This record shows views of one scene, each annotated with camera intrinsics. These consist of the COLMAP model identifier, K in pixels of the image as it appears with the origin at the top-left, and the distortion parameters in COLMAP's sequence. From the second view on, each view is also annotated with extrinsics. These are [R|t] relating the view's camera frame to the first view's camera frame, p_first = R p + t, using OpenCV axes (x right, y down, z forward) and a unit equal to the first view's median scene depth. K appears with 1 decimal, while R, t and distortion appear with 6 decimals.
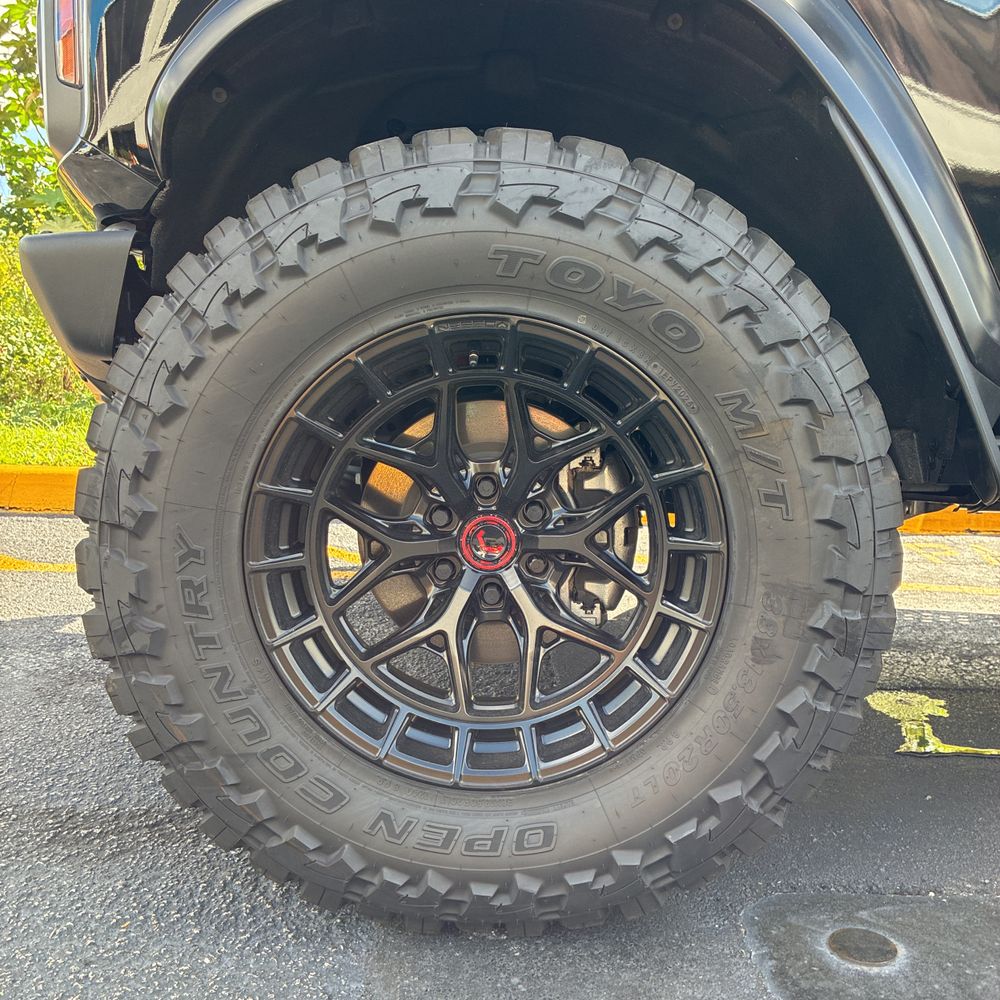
lens RADIAL K [[1014.2, 0, 503.8], [0, 1014.2, 494.7], [0, 0, 1]] dist [0.020285, 0.000000]
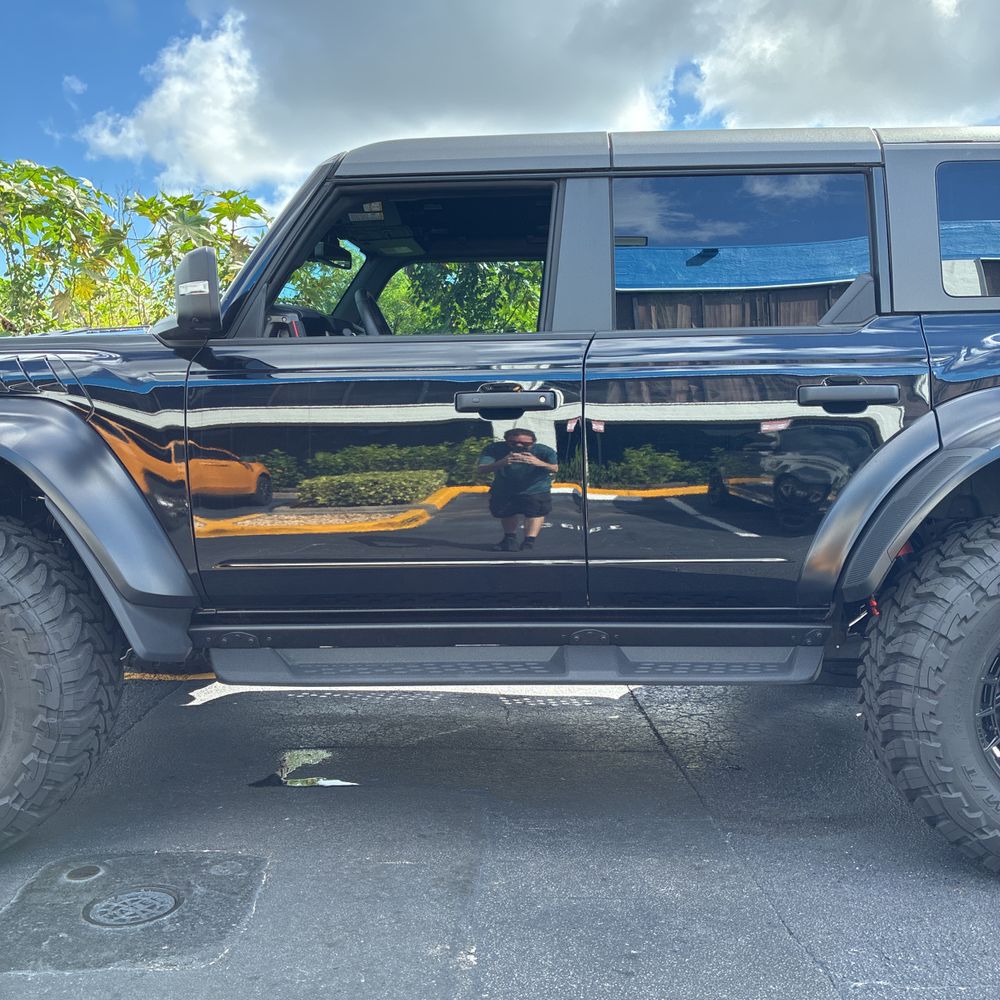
lens RADIAL K [[1014.2, 0, 502.4], [0, 1014.2, 505.9], [0, 0, 1]] dist [0.020285, 0.000000]
pose [[0.999756, -0.021536, 0.004926, 1.330685], [0.021721, 0.998915, -0.041207, -0.242318], [-0.004033, 0.041304, 0.999139, -1.286817]]
